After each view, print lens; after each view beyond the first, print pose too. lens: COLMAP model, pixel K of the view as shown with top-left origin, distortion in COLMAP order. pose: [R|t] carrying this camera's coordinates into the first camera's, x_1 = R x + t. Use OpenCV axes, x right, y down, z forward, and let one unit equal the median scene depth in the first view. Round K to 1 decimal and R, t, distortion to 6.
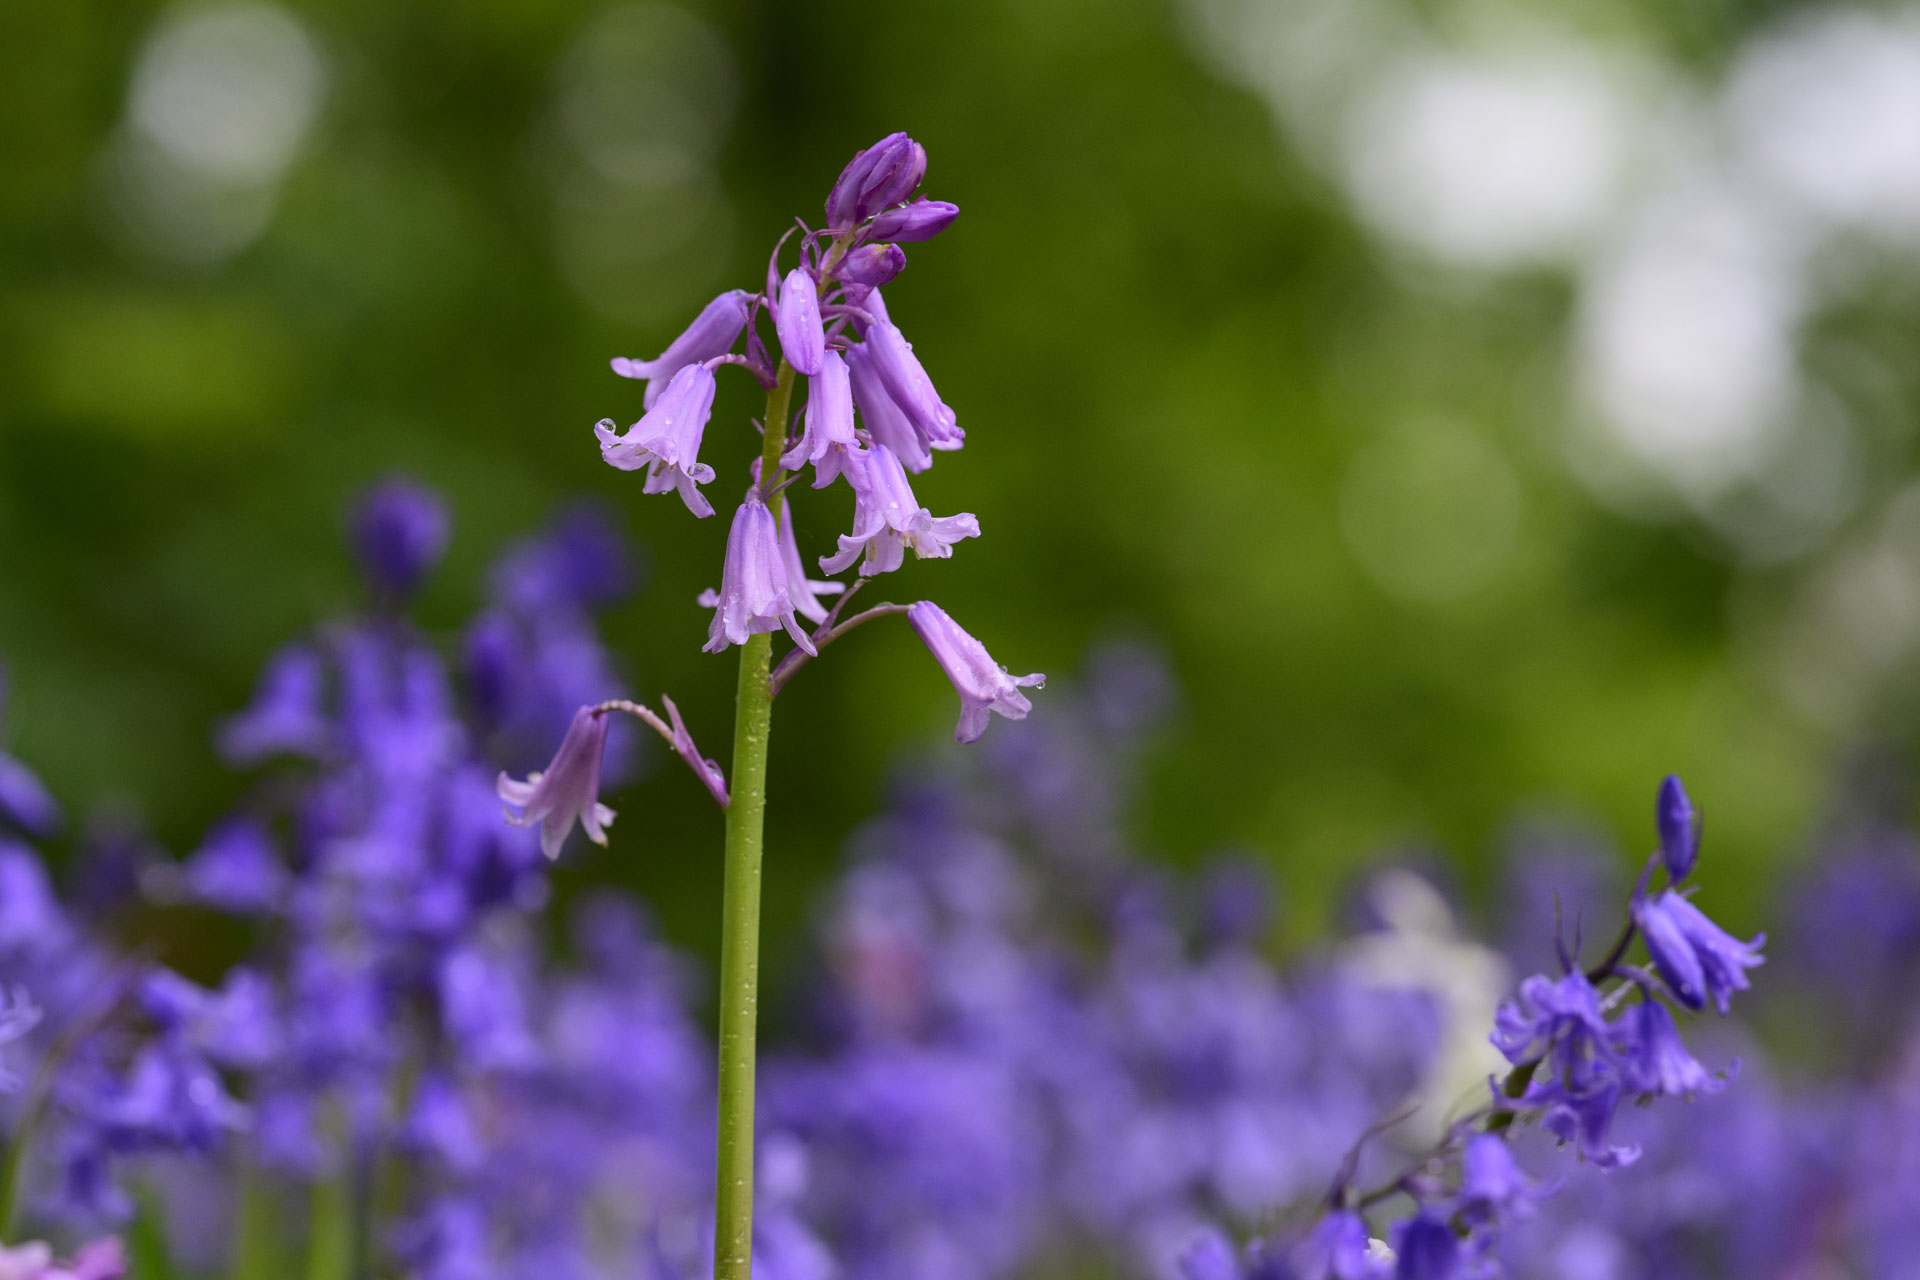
lens RADIAL K [[12546.3, 0, 943.3], [0, 12546.3, 670.0], [0, 0, 1]] dist [-1.478746, 0.000000]
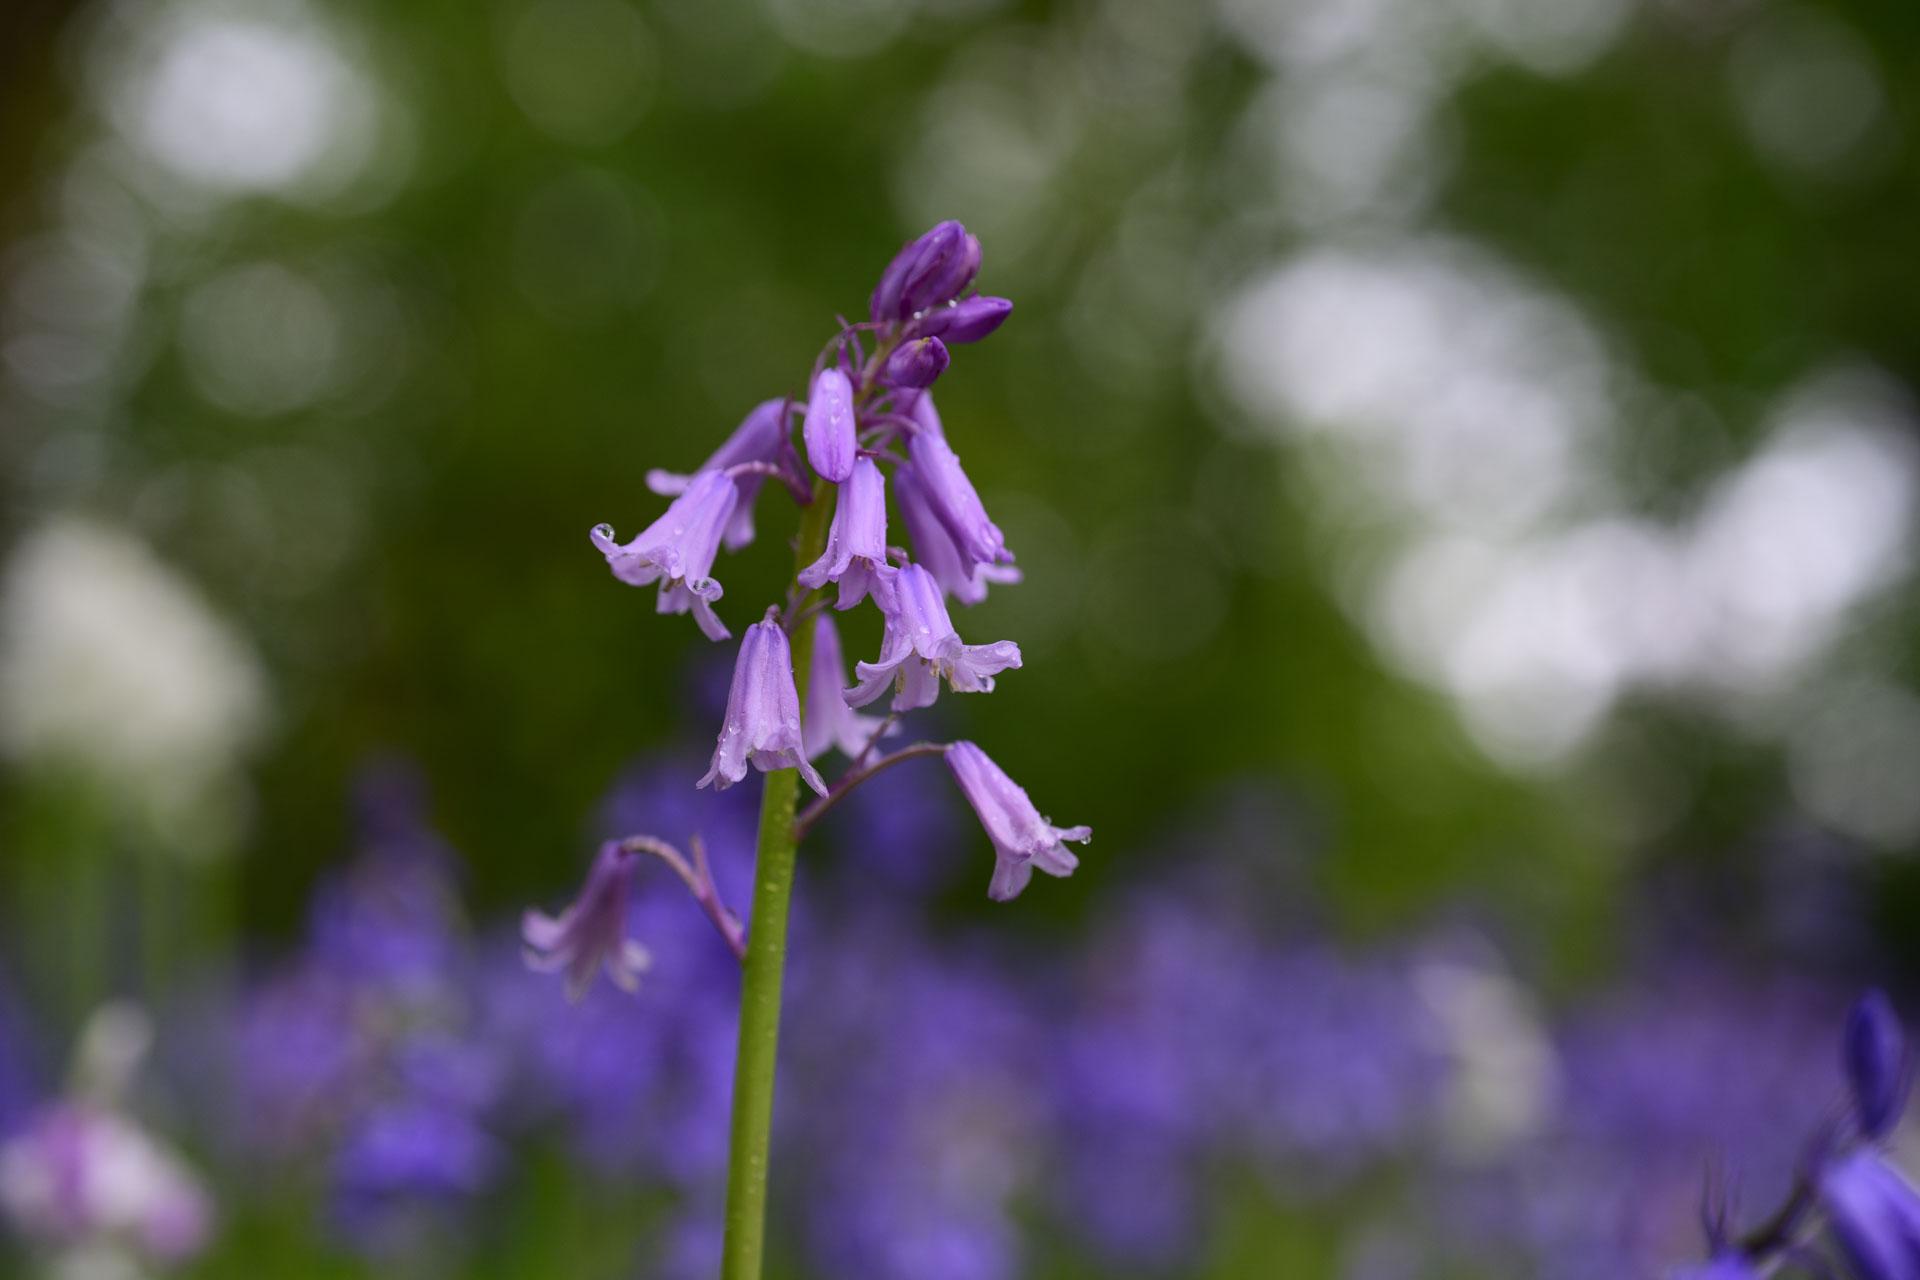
lens RADIAL K [[3512.1, 0, 956.3], [0, 3512.1, 655.7], [0, 0, 1]] dist [-0.116164, 0.000000]
pose [[0.994911, 0.029576, -0.096317, 0.022187], [-0.033892, 0.998479, -0.043485, -0.000662], [0.094884, 0.046528, 0.994400, 0.750648]]
